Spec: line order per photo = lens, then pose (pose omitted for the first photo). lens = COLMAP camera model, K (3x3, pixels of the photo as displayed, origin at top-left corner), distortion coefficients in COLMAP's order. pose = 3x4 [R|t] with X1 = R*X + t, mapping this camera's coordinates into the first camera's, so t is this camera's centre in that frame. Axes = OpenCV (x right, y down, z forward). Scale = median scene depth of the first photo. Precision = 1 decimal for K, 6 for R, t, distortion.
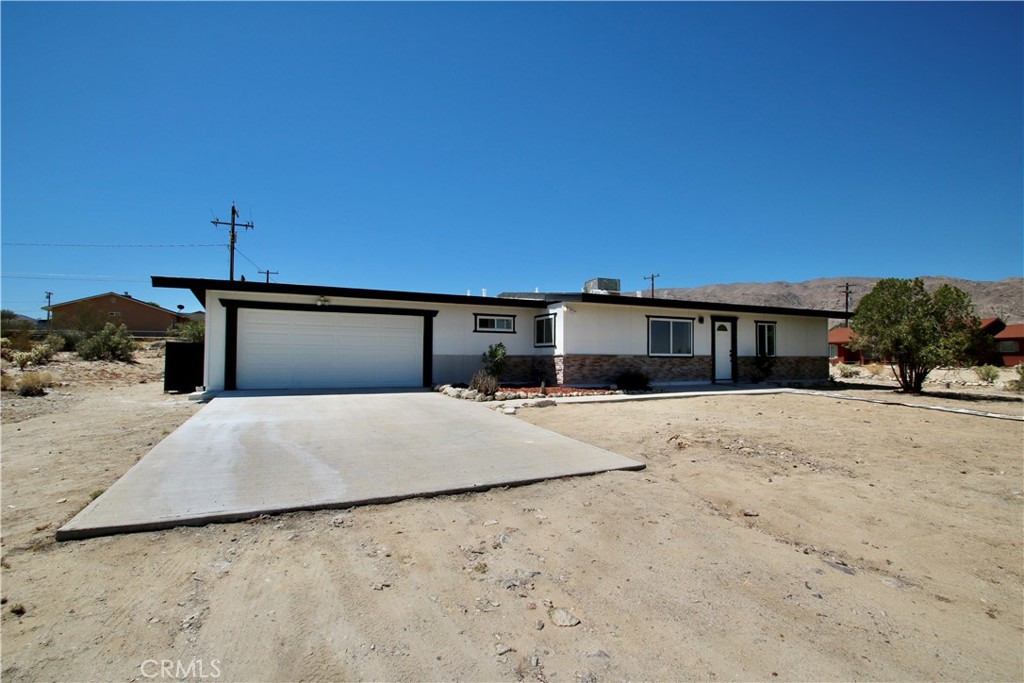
lens RADIAL K [[481.3, 0, 513.0], [0, 481.3, 342.2], [0, 0, 1]] dist [0.005593, 0.000128]
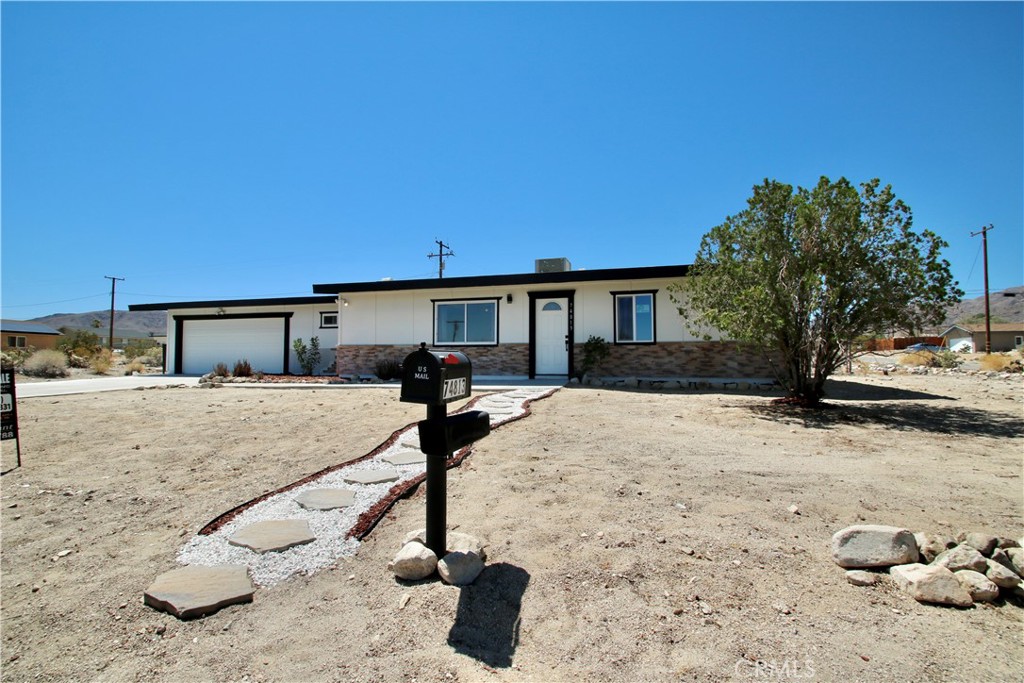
lens RADIAL K [[481.3, 0, 513.1], [0, 481.3, 344.6], [0, 0, 1]] dist [0.005593, 0.000128]
pose [[0.747884, -0.029949, -0.663153, 0.926255], [0.023882, 0.999549, -0.018209, 0.044571], [0.663399, -0.002219, 0.748262, 0.411246]]
